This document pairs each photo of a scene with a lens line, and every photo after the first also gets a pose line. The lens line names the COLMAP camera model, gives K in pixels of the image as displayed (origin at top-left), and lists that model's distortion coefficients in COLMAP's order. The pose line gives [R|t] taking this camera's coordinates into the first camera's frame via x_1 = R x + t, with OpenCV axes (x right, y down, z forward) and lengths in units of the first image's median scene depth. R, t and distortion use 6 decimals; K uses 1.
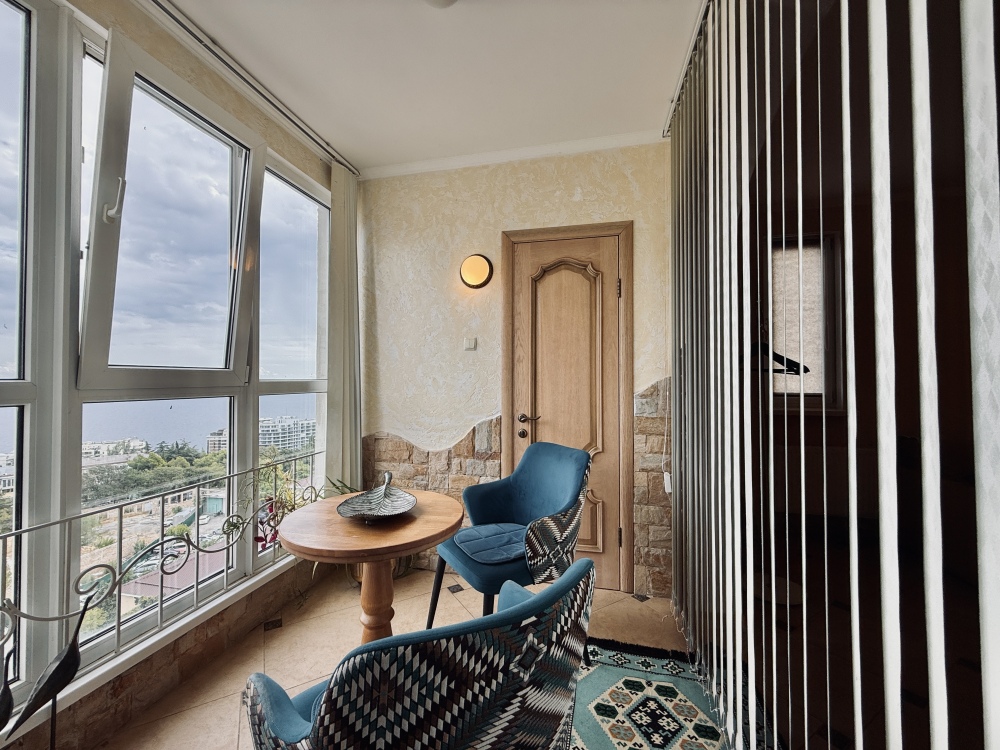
lens RADIAL K [[399.2, 0, 497.5], [0, 399.2, 374.9], [0, 0, 1]] dist [0.001859, -0.000134]
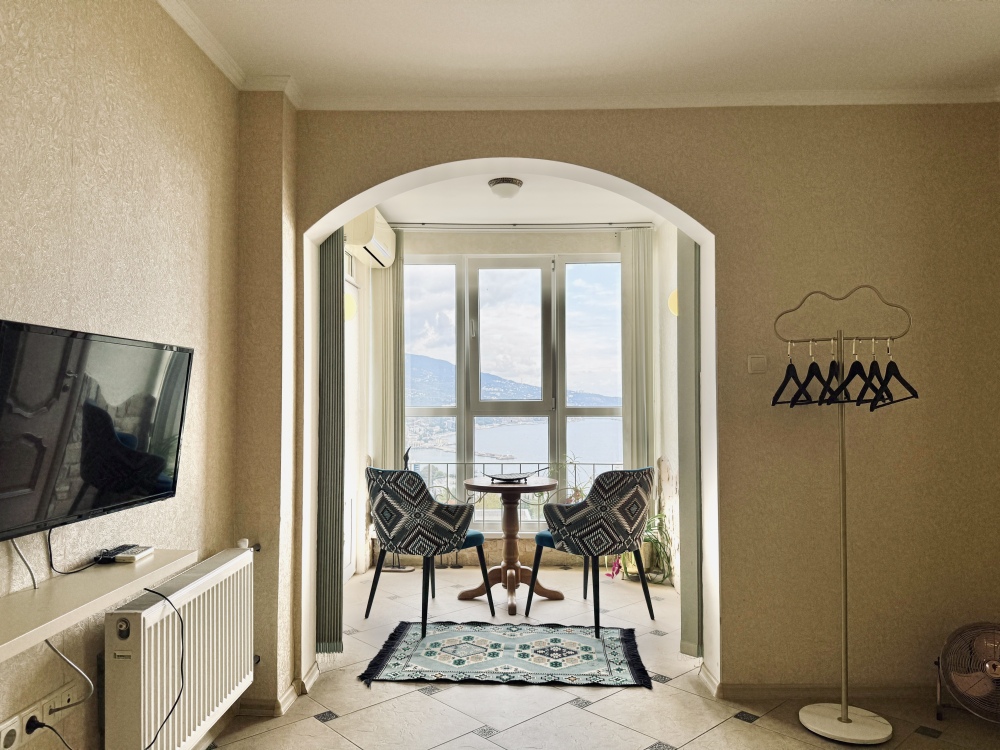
lens RADIAL K [[700.6, 0, 499.4], [0, 700.6, 382.6], [0, 0, 1]] dist [-0.003047, -0.015213]
pose [[0.183213, -0.026692, -0.982711, 1.673295], [0.013491, 0.999605, -0.024635, -0.015882], [0.982981, -0.008744, 0.183501, 0.214592]]
